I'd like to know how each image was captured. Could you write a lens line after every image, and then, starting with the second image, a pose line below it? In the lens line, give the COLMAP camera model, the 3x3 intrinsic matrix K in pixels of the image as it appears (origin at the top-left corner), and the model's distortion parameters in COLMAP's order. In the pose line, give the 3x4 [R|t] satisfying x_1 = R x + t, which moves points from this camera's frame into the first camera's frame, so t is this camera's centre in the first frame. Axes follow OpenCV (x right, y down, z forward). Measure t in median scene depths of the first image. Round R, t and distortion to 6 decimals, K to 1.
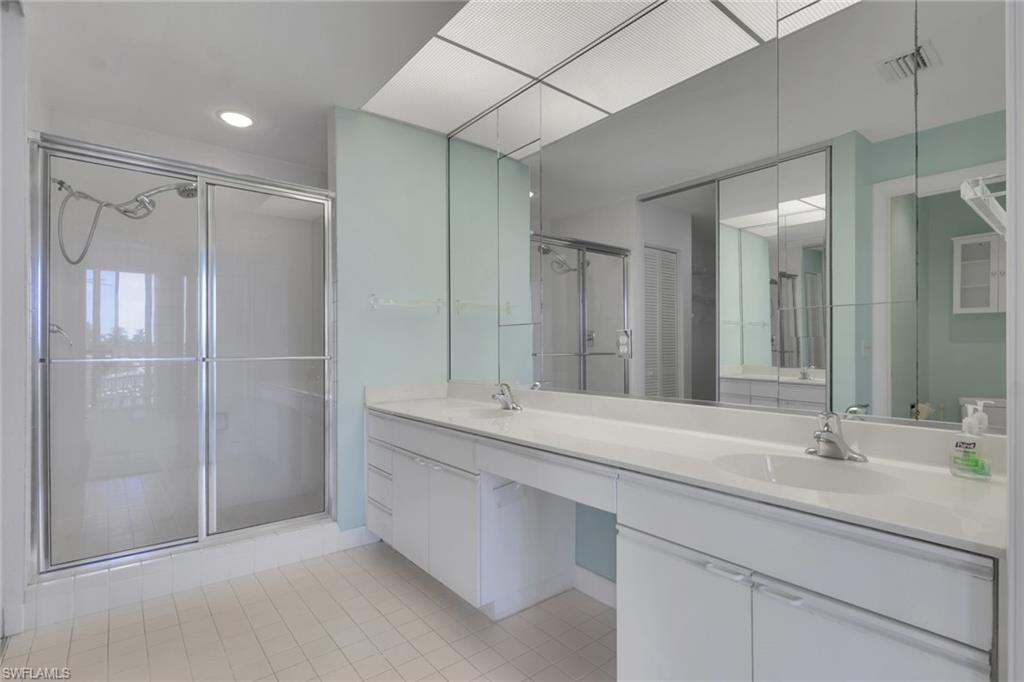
lens RADIAL K [[498.8, 0, 516.4], [0, 498.8, 346.0], [0, 0, 1]] dist [-0.000164, -0.000335]
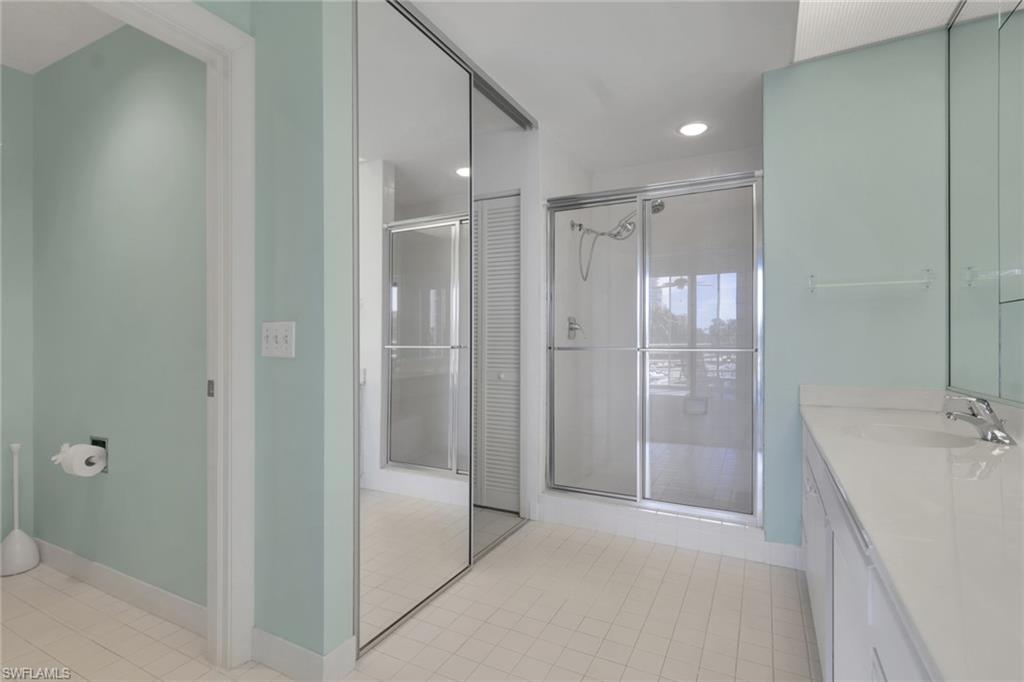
lens RADIAL K [[490.2, 0, 512.0], [0, 490.2, 341.0], [0, 0, 1]] dist [0.002179, 0.000575]
pose [[0.400172, 0.002898, -0.916436, 0.291573], [0.002654, 0.999987, 0.004321, 0.001234], [0.916436, -0.004161, 0.400159, 0.231331]]
